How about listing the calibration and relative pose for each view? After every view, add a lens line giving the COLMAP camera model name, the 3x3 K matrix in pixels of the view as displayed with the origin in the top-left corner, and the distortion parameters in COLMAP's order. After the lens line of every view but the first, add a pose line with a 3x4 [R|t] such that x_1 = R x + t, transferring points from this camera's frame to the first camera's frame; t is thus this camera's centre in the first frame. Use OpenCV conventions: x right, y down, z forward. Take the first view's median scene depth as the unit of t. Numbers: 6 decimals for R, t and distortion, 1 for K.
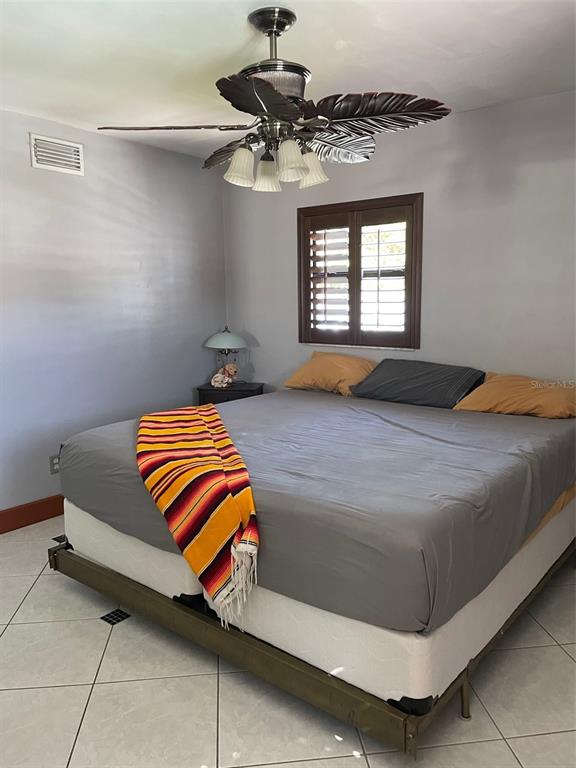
lens RADIAL K [[583.7, 0, 292.3], [0, 583.7, 378.8], [0, 0, 1]] dist [0.029353, -0.045540]
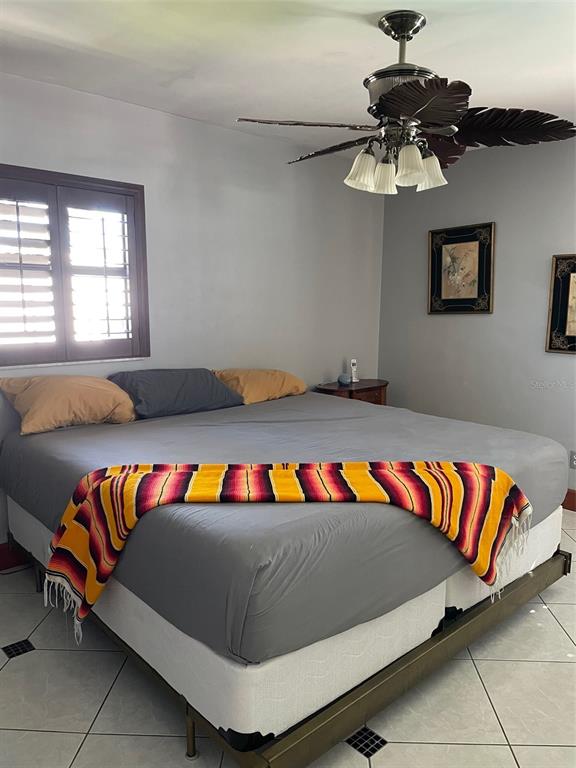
lens RADIAL K [[583.7, 0, 292.3], [0, 583.7, 389.1], [0, 0, 1]] dist [0.029353, -0.045540]
pose [[0.141770, -0.136751, 0.980408, -0.644654], [0.124061, 0.985058, 0.119460, -0.080222], [-0.982095, 0.104694, 0.156617, 0.623122]]
